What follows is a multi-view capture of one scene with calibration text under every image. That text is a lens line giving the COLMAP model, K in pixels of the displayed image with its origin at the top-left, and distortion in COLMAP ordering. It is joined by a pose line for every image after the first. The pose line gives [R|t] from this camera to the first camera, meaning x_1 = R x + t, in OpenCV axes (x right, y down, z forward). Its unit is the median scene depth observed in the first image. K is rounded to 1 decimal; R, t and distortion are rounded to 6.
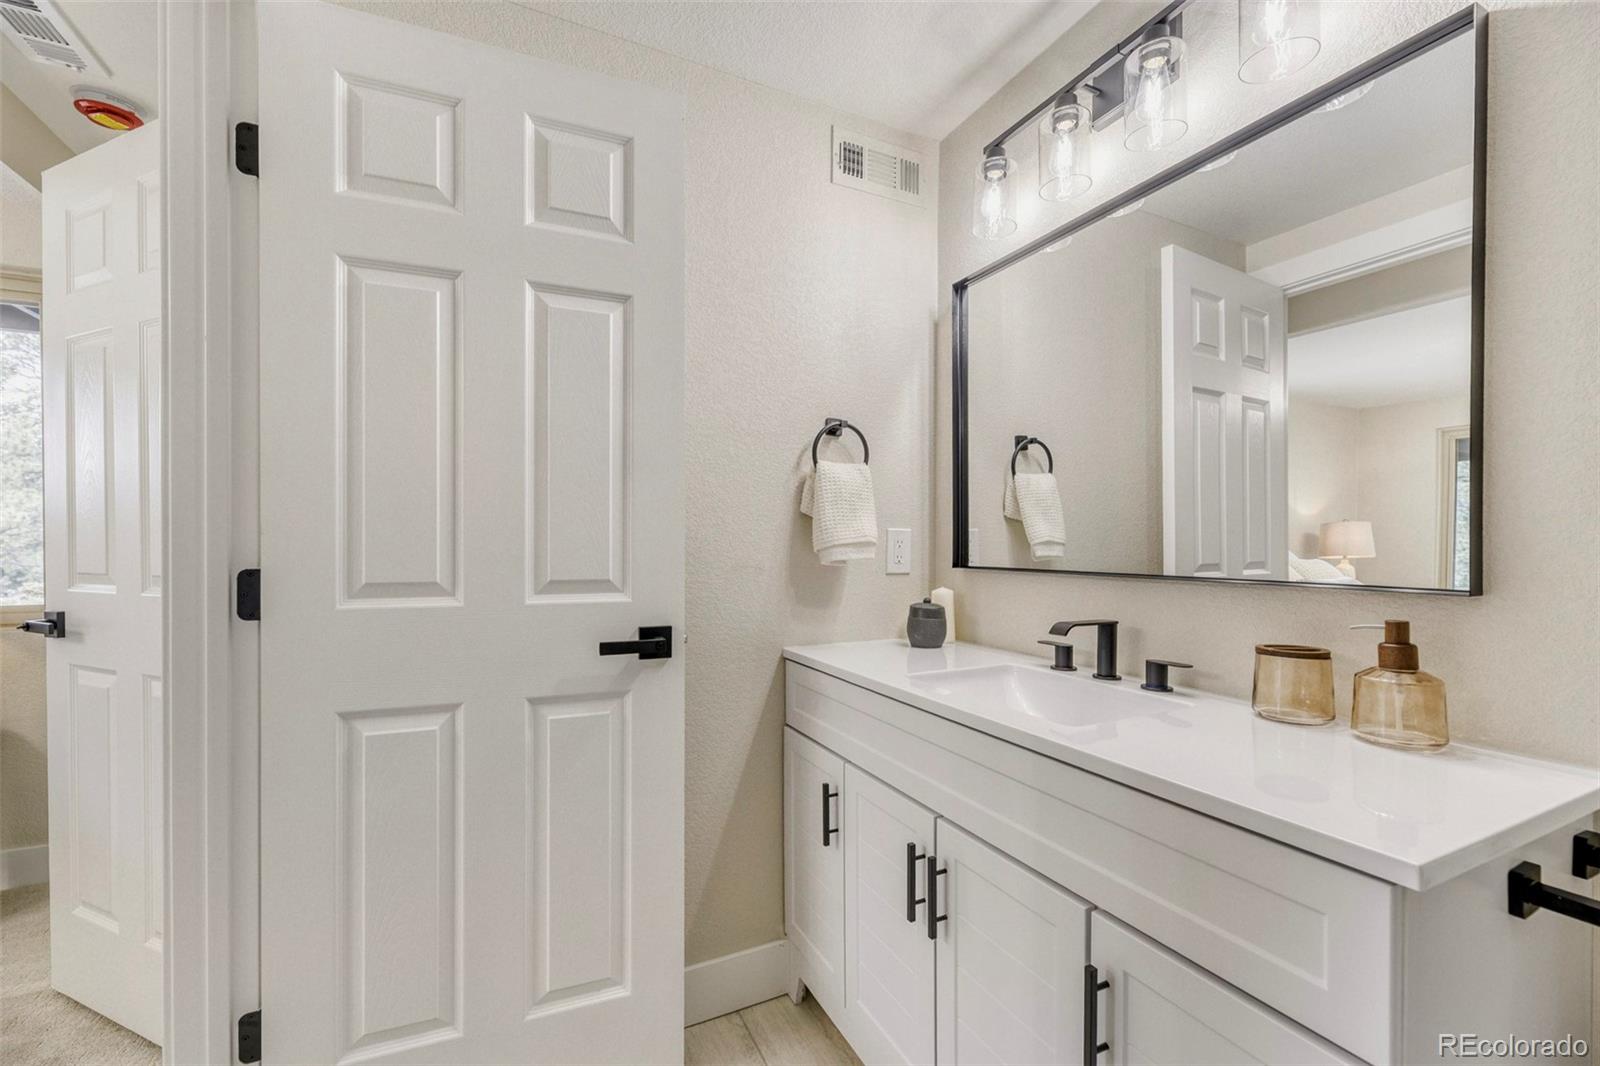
lens RADIAL K [[656.9, 0, 825.0], [0, 656.9, 537.7], [0, 0, 1]] dist [-0.001981, -0.000540]
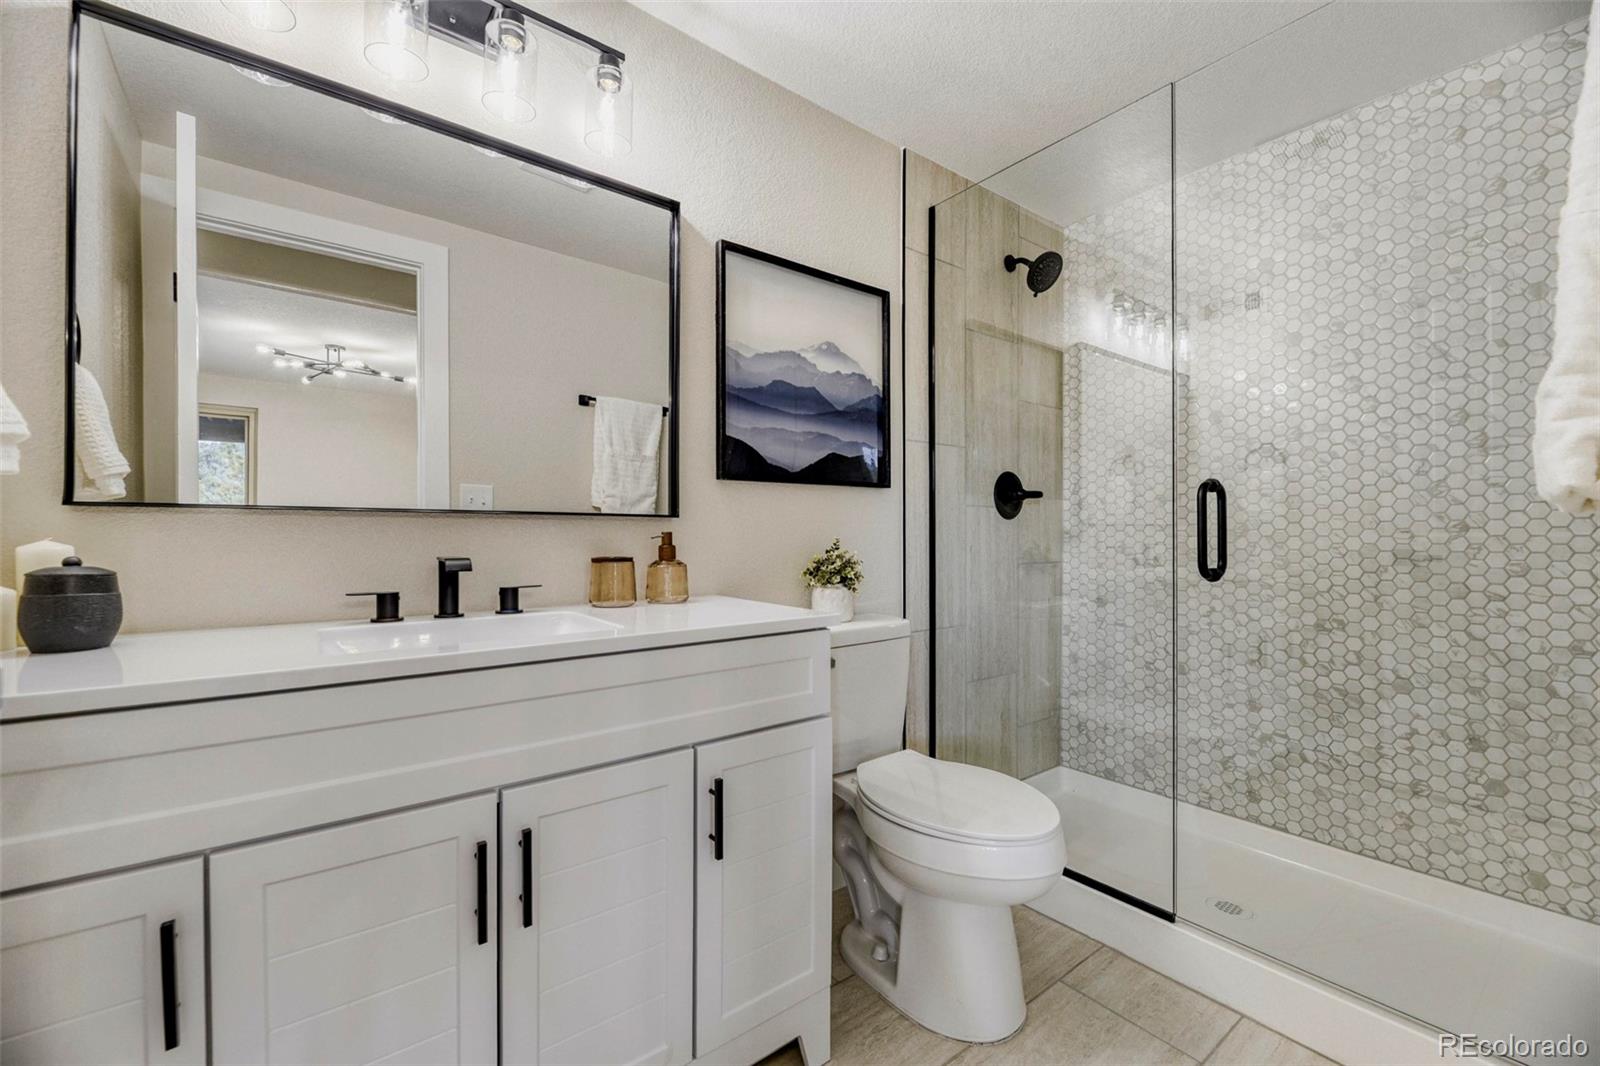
lens RADIAL K [[656.9, 0, 825.0], [0, 656.9, 537.7], [0, 0, 1]] dist [-0.001981, -0.000540]
pose [[-0.194496, -0.001313, 0.980902, -0.713177], [0.004660, 0.999987, 0.002263, 0.118340], [-0.980892, 0.005011, -0.194487, 0.783862]]
